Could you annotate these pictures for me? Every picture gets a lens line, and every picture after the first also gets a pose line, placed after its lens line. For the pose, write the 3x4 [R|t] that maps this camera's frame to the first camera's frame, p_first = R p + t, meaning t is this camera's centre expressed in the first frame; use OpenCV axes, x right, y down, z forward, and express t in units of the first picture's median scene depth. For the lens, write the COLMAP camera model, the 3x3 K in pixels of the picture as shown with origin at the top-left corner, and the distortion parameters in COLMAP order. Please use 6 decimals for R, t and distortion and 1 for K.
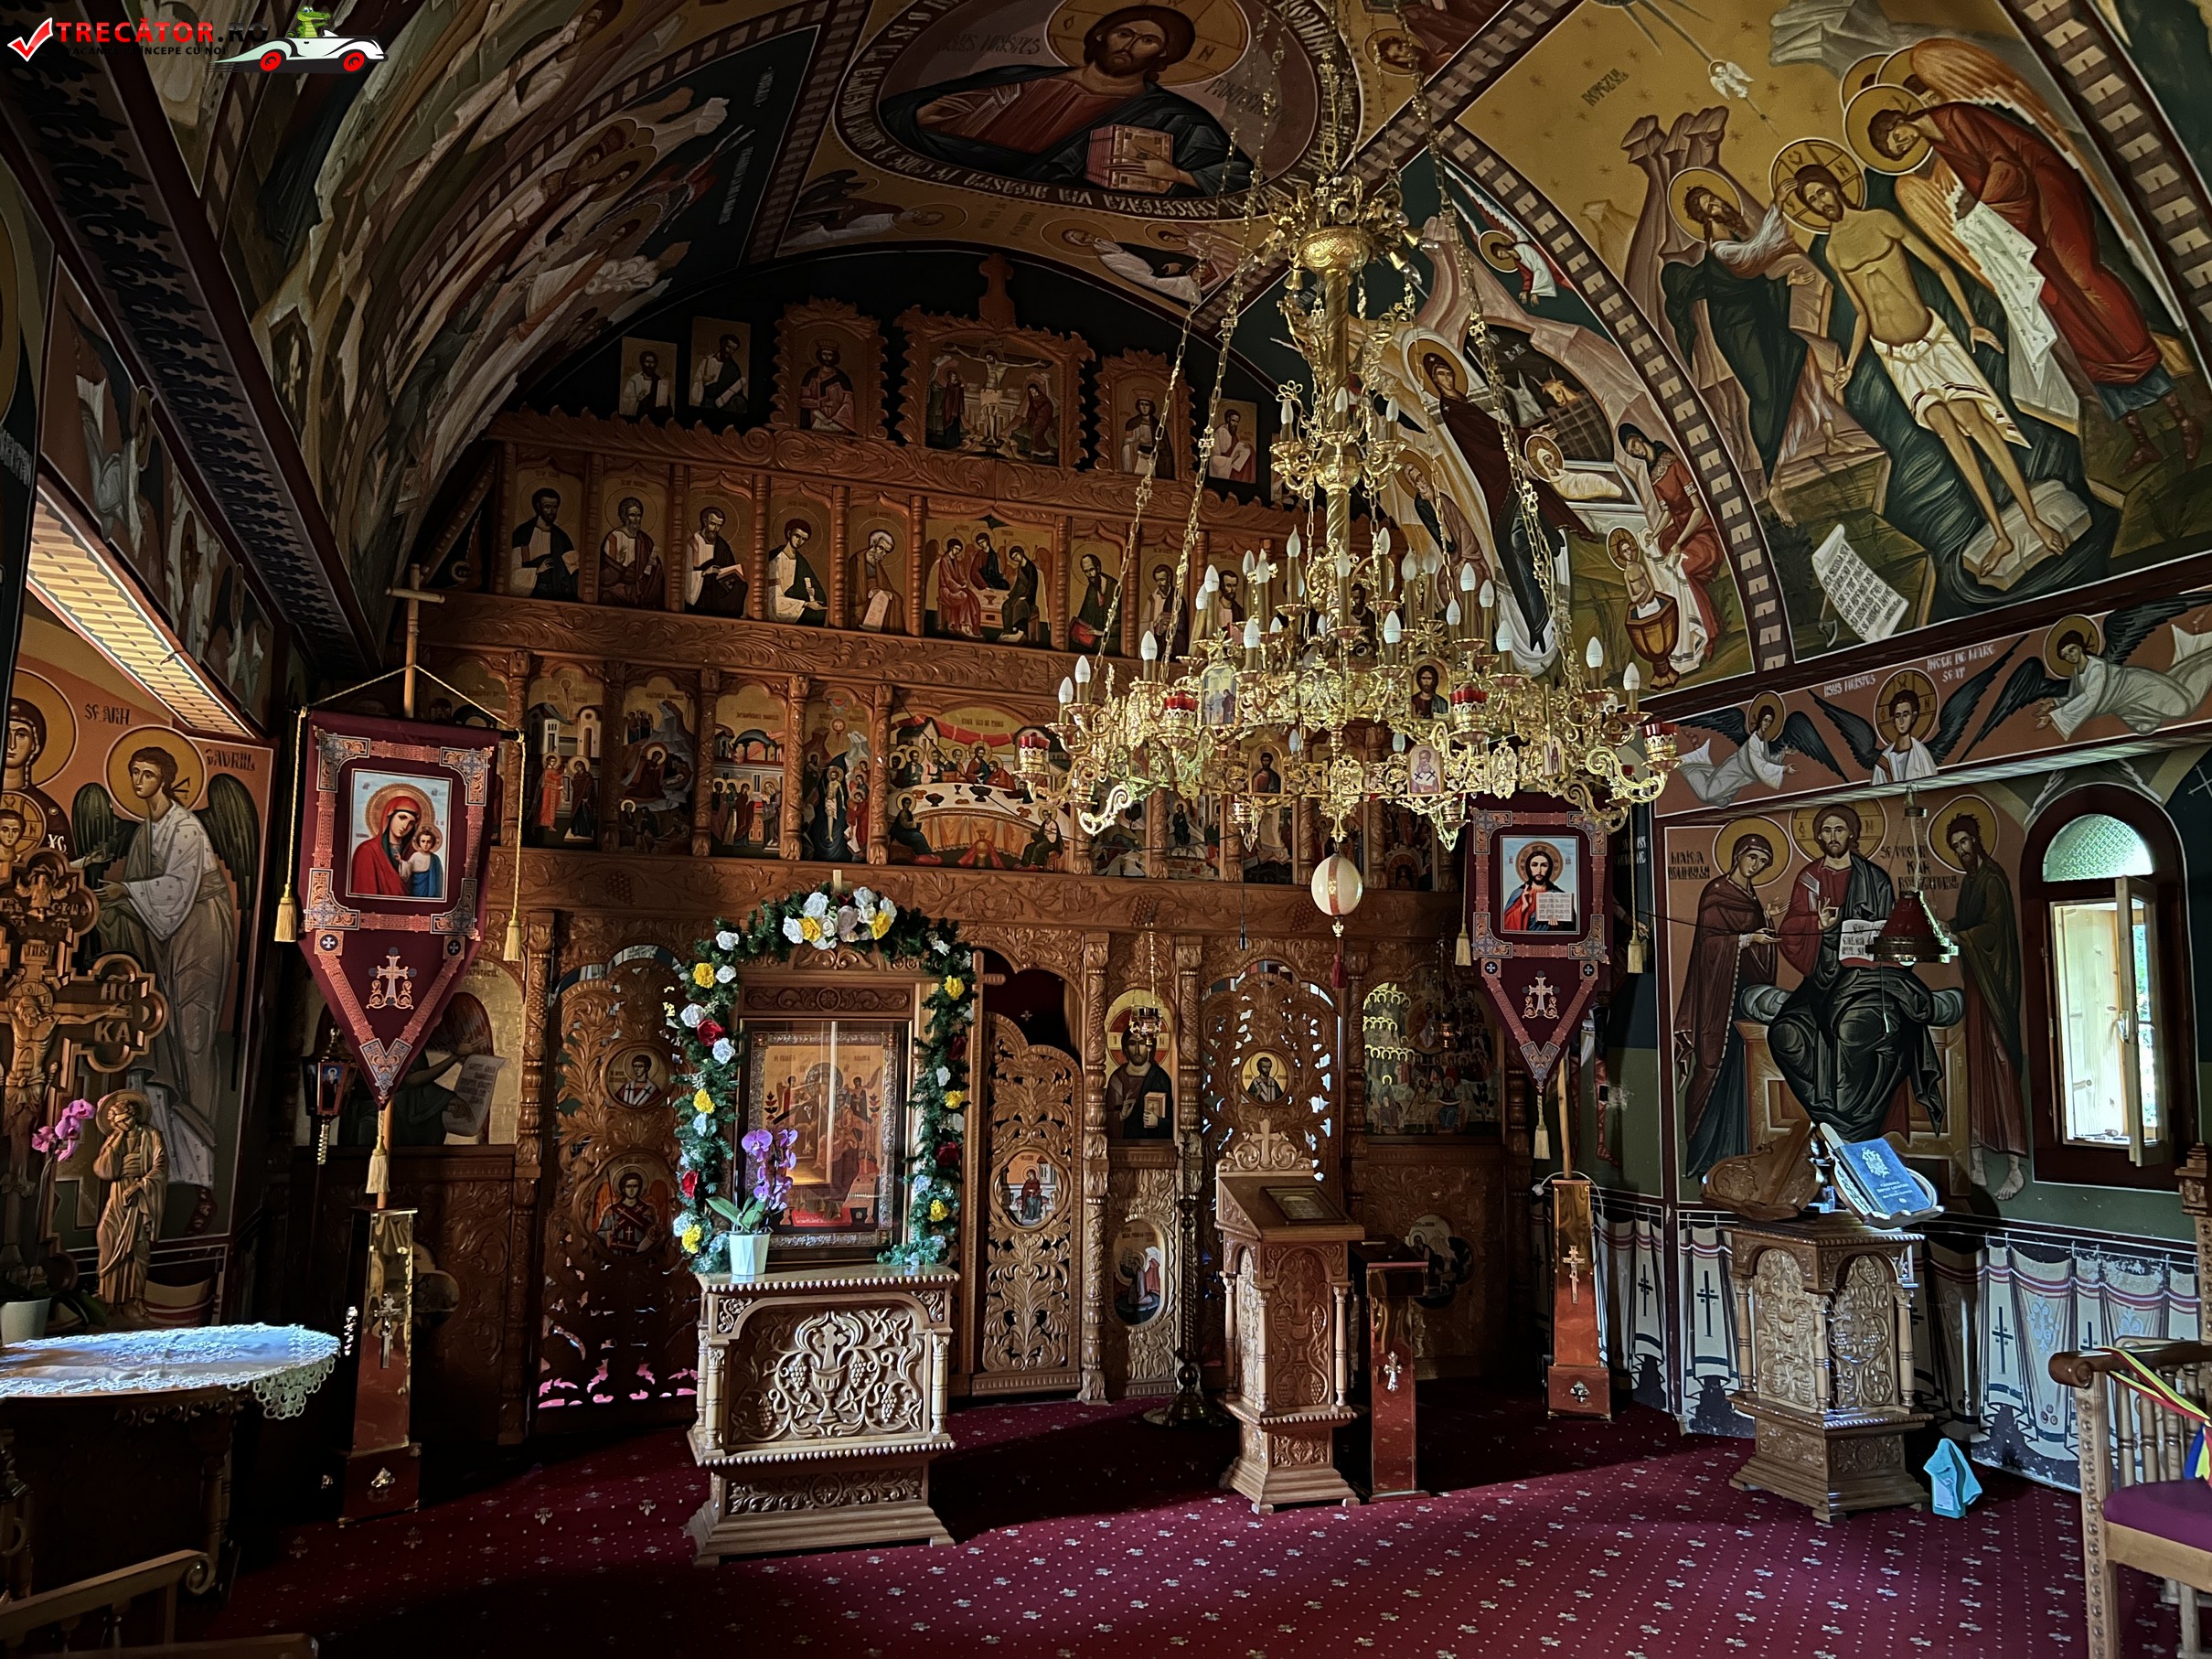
lens RADIAL K [[1692.6, 0, 1116.9], [0, 1692.6, 810.2], [0, 0, 1]] dist [0.055361, -0.068003]
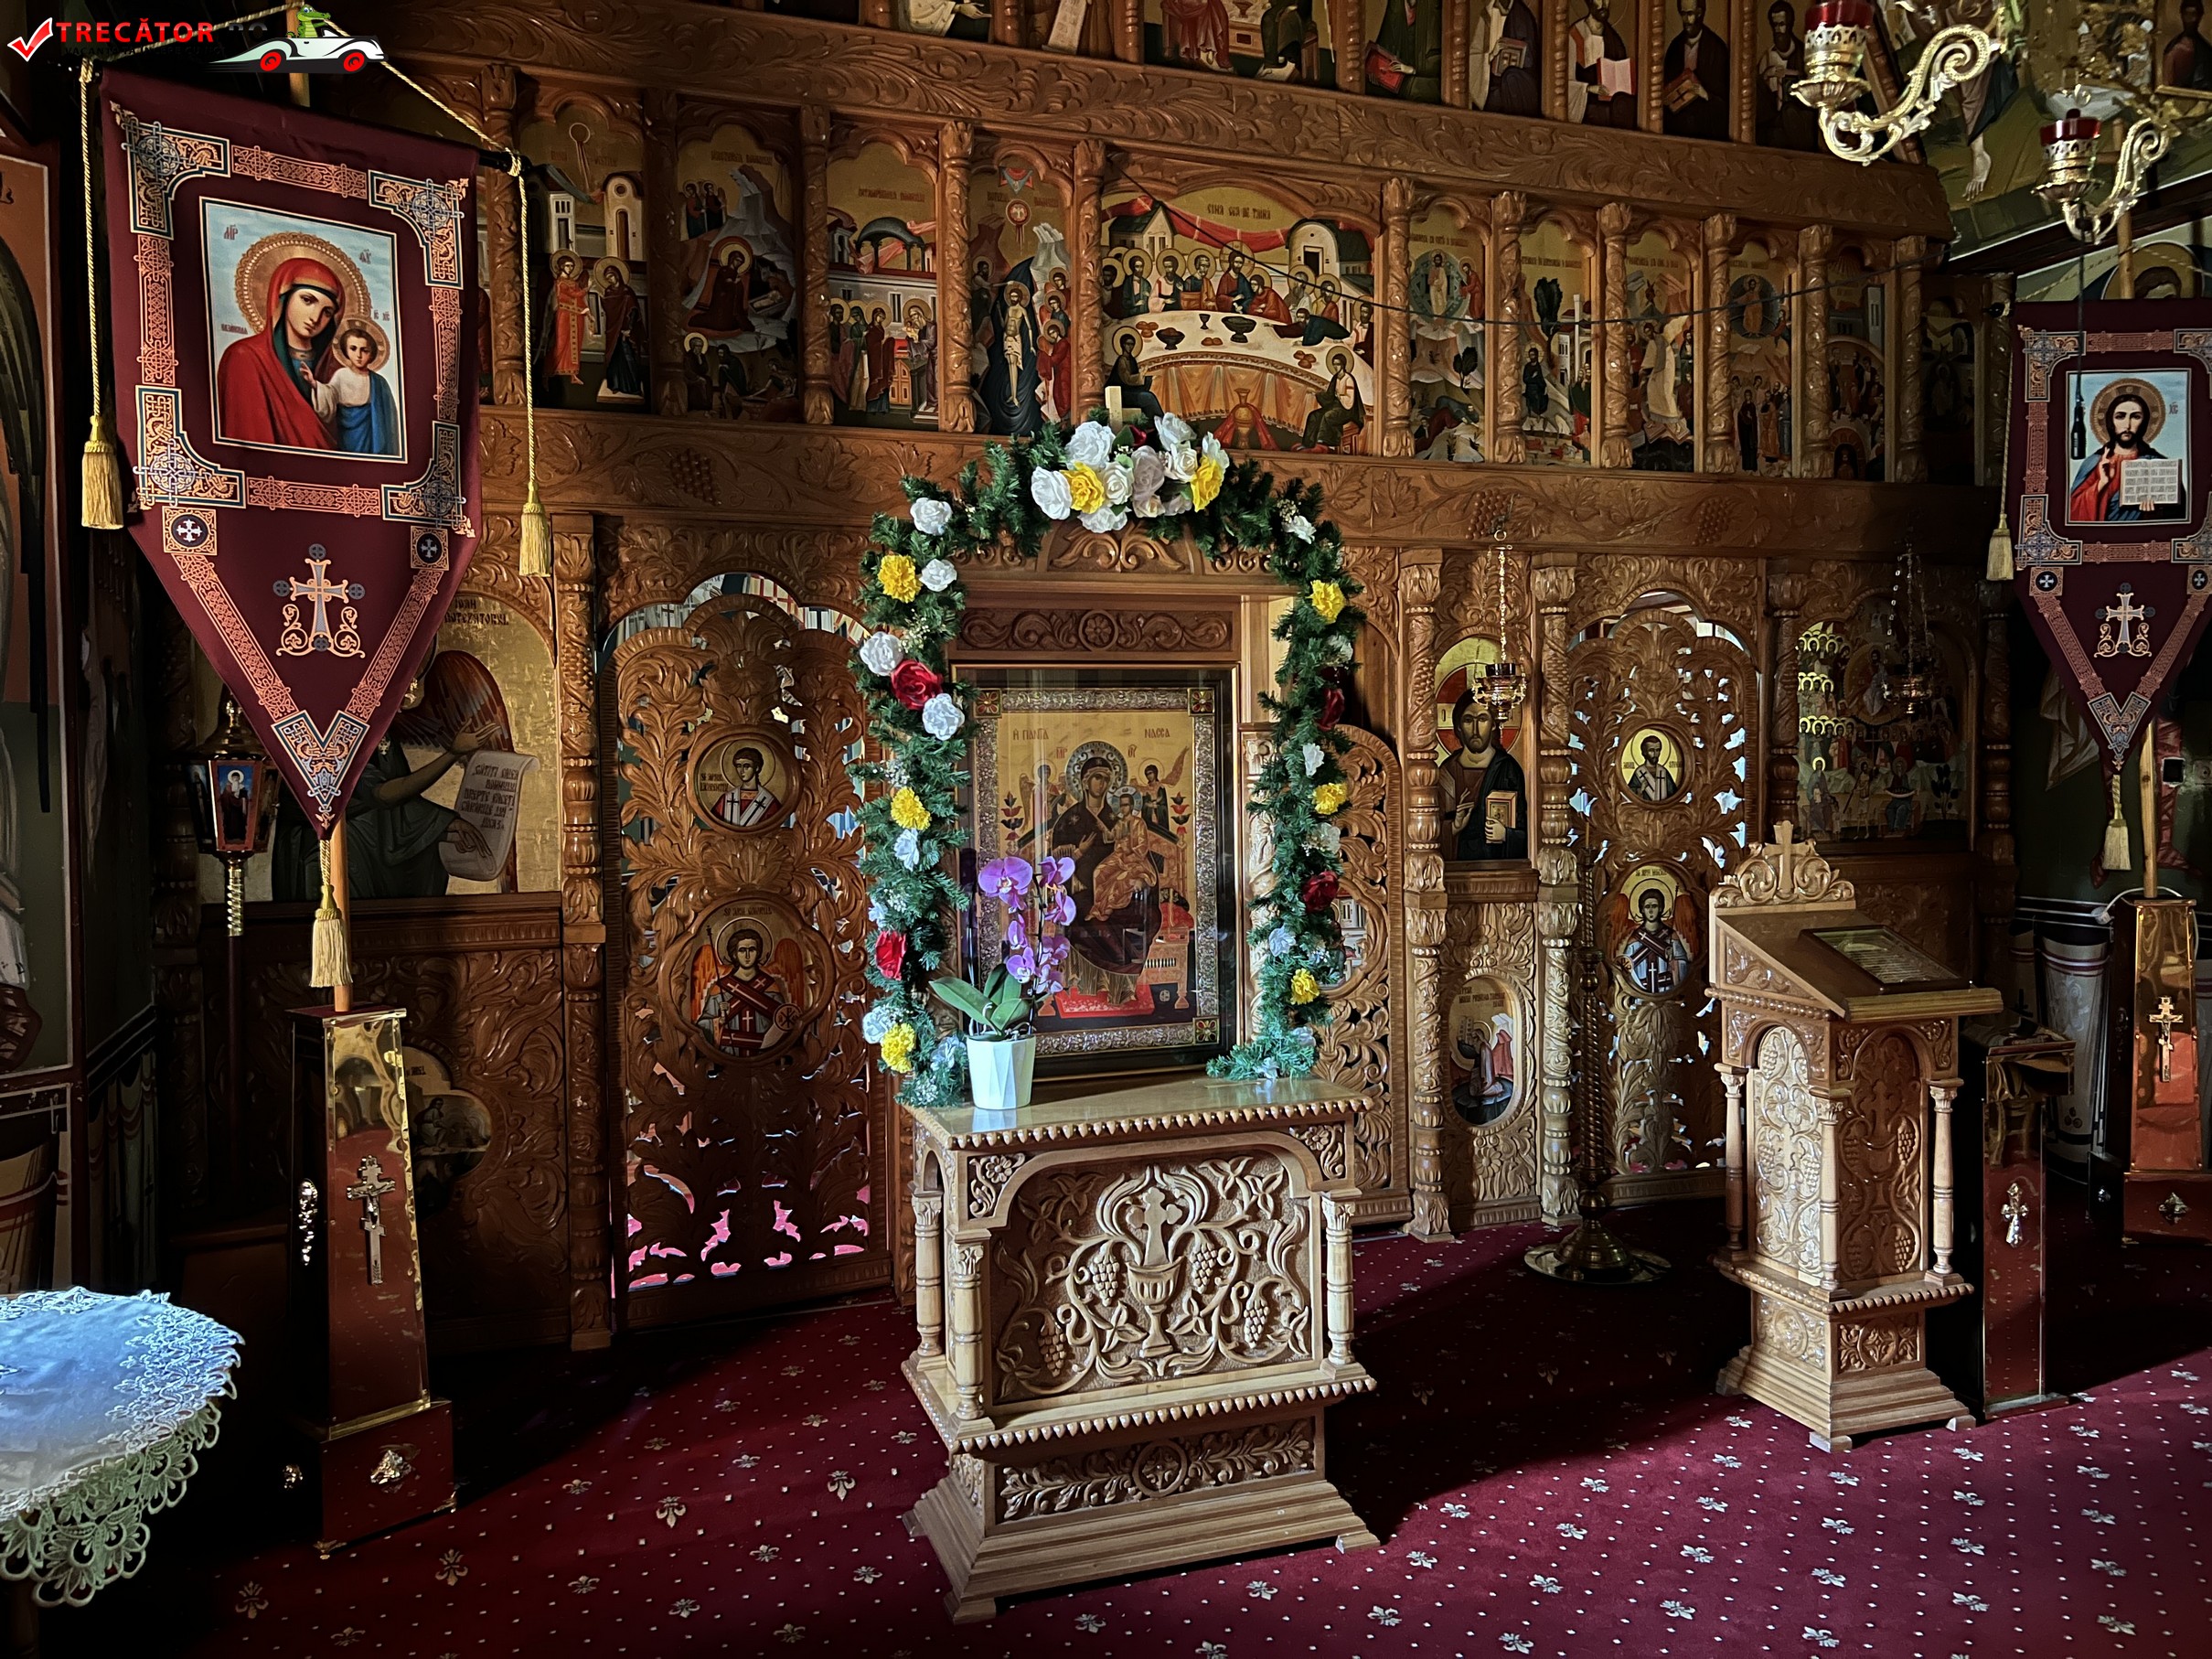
lens RADIAL K [[1692.6, 0, 1108.8], [0, 1692.6, 811.4], [0, 0, 1]] dist [0.055361, -0.068003]
pose [[0.999610, -0.027834, -0.002156, -0.157712], [0.027821, 0.986784, 0.159637, 0.076934], [-0.002316, -0.159635, 0.987173, 0.409090]]
